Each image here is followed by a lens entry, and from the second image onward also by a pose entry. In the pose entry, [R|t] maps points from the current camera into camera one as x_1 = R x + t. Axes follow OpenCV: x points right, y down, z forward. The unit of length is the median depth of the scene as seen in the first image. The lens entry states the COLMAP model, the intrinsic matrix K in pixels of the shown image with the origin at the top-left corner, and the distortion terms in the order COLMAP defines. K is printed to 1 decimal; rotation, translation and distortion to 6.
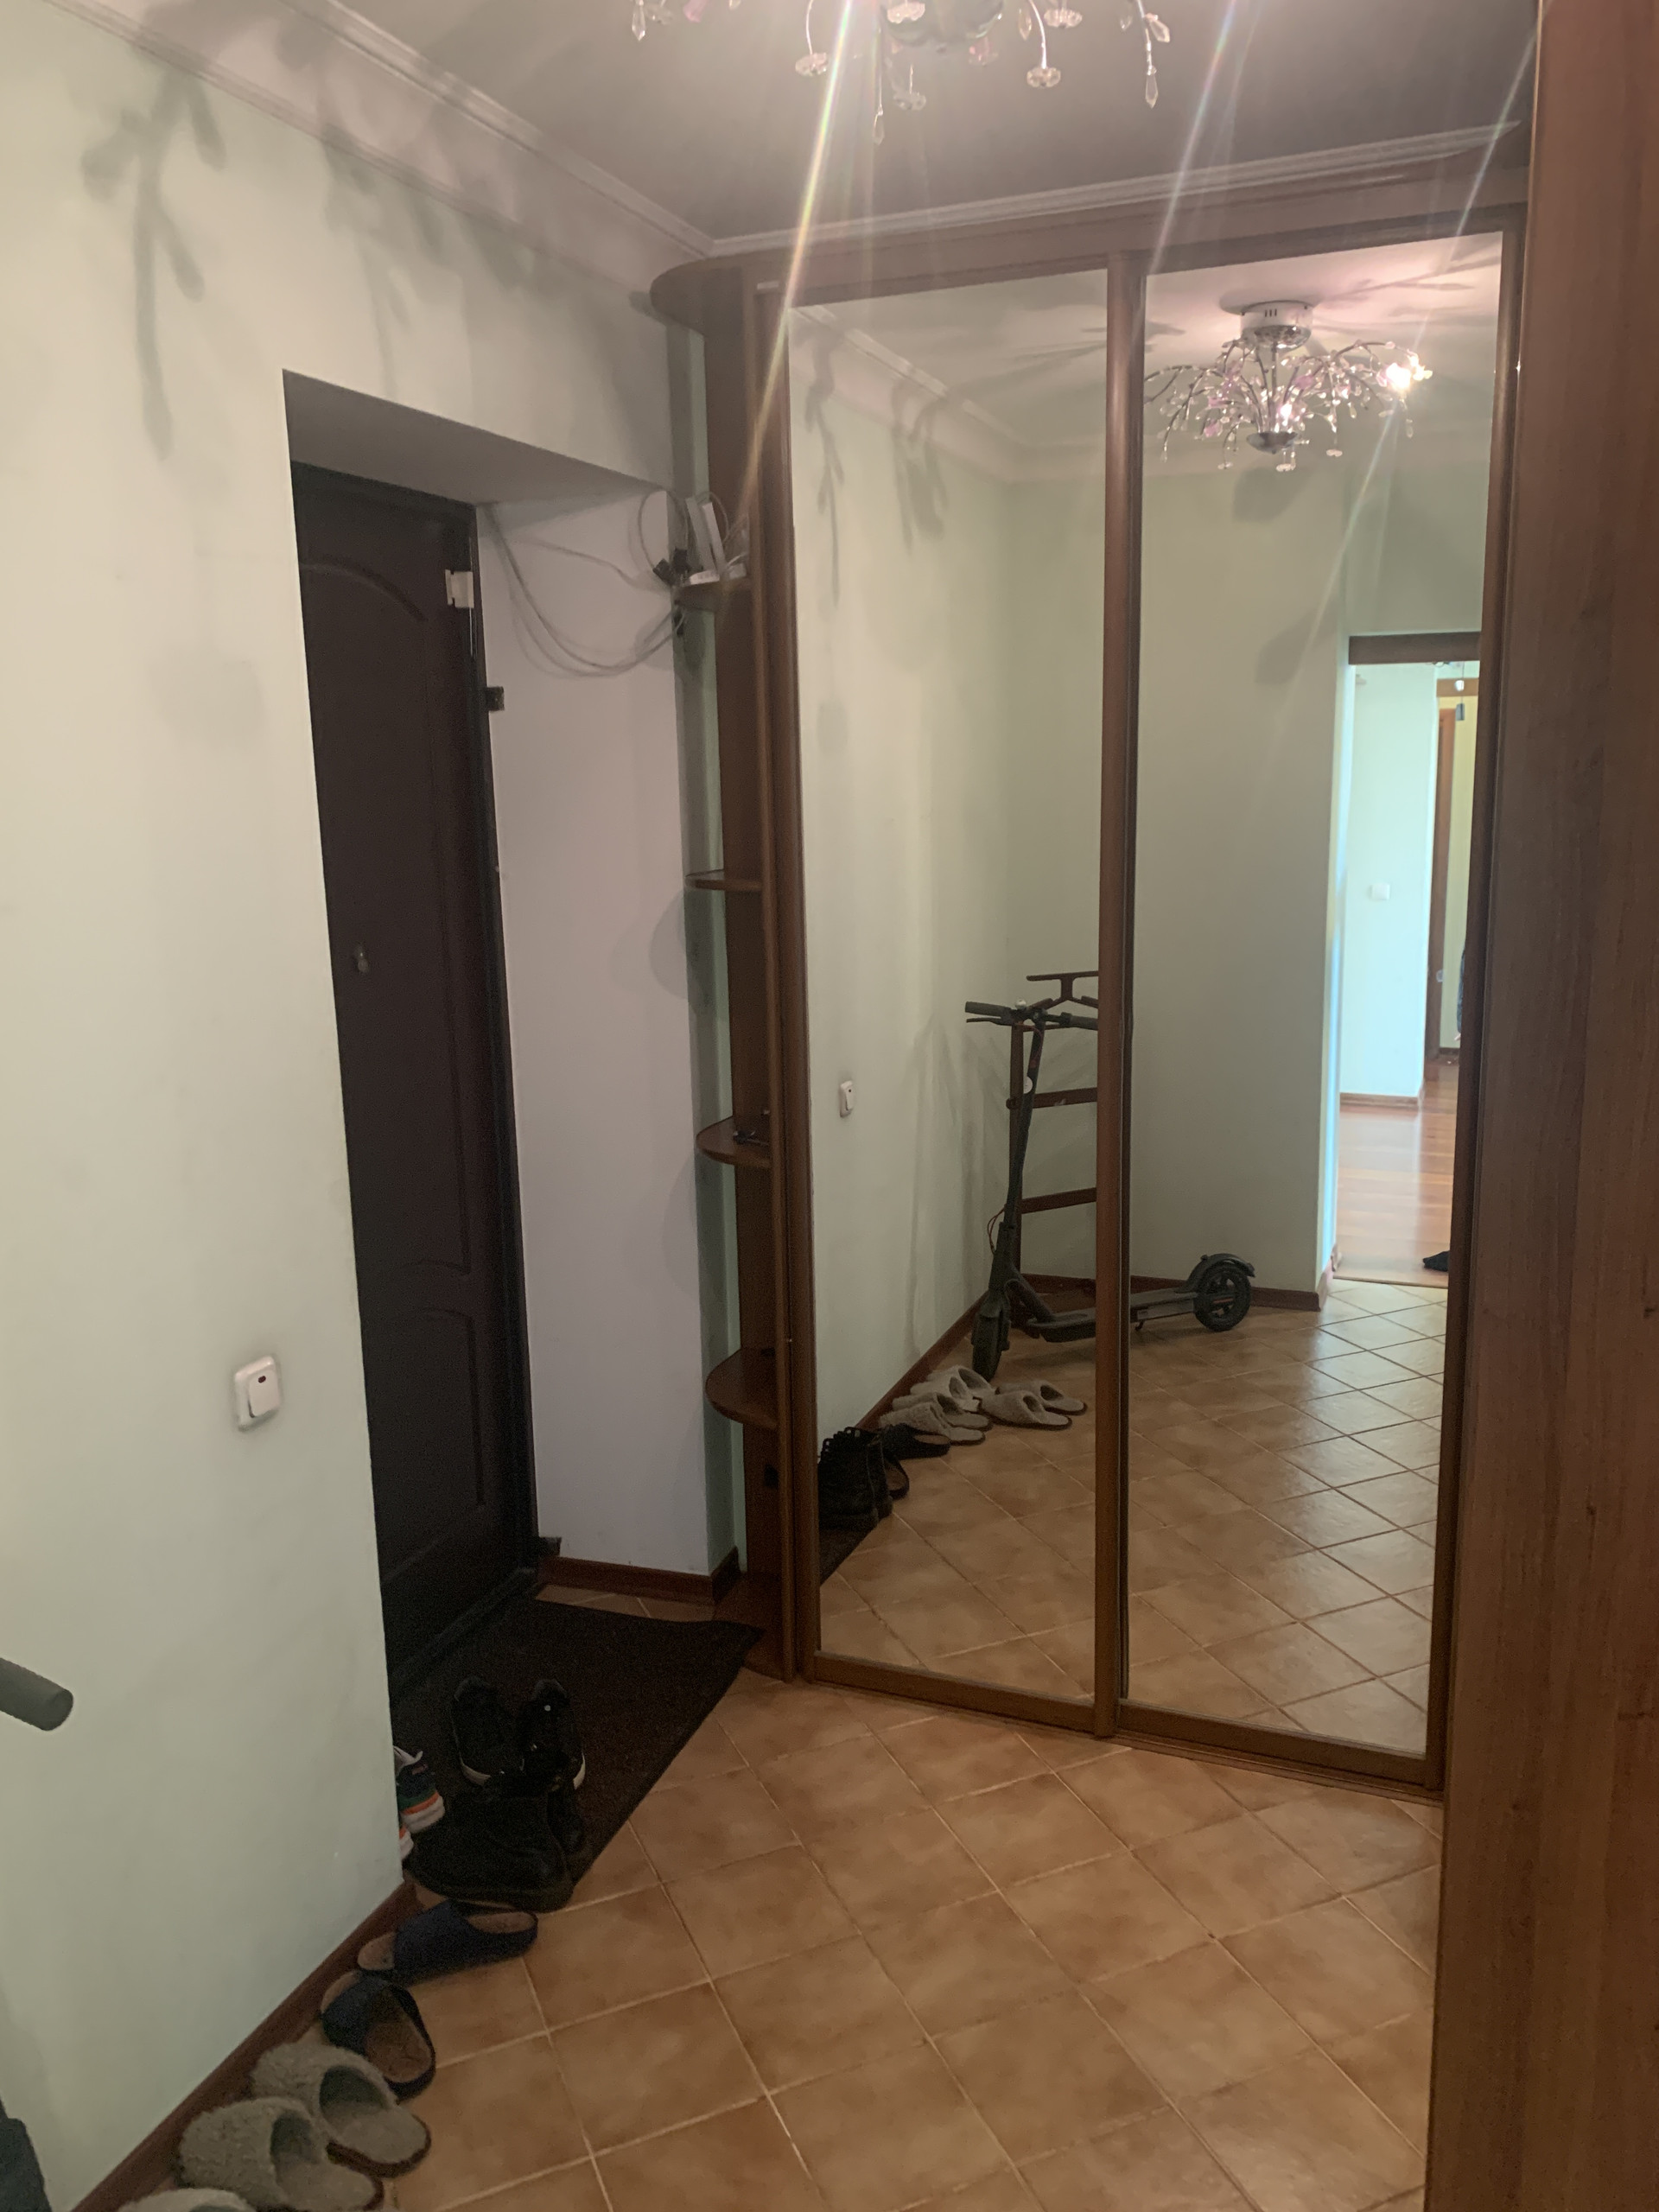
lens RADIAL K [[1704.8, 0, 829.5], [0, 1704.8, 1106.0], [0, 0, 1]] dist [0.002040, 0.000140]
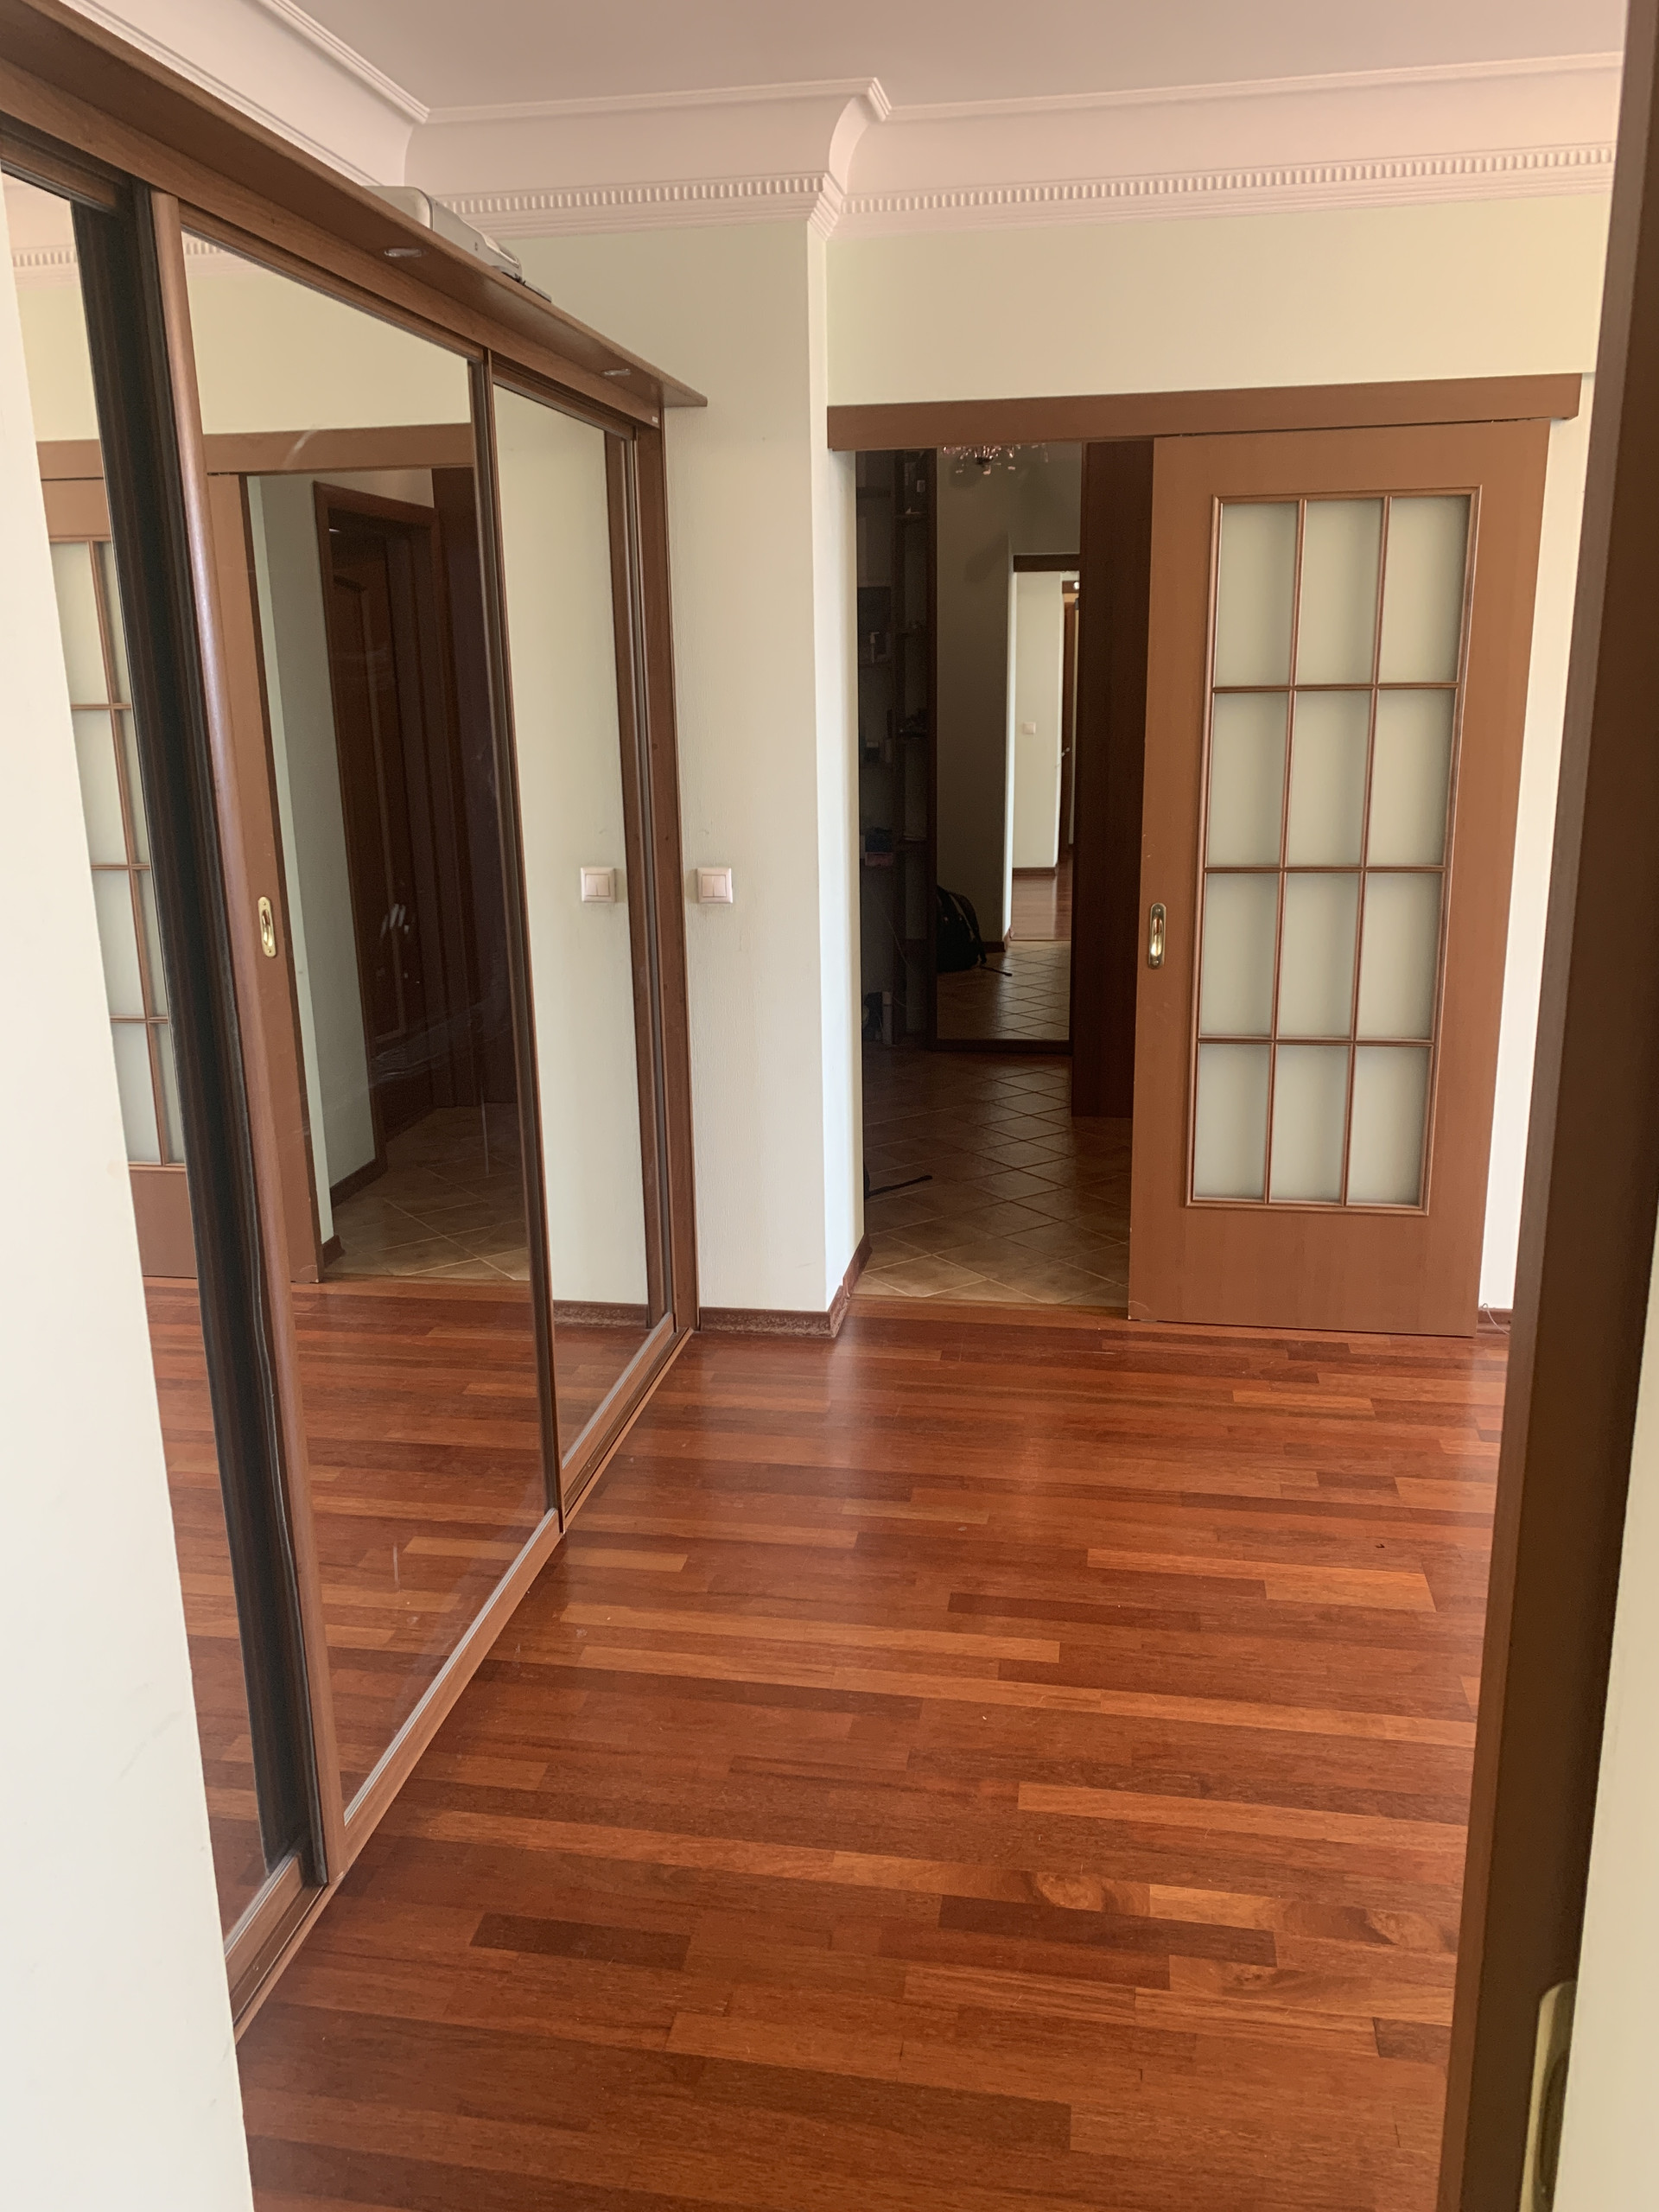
lens RADIAL K [[1704.8, 0, 829.5], [0, 1704.8, 1106.0], [0, 0, 1]] dist [0.002040, 0.000140]
pose [[0.979058, -0.040487, 0.199514, -0.262681], [0.028931, 0.997749, 0.060502, 0.185557], [-0.201514, -0.053463, 0.978025, -0.735309]]
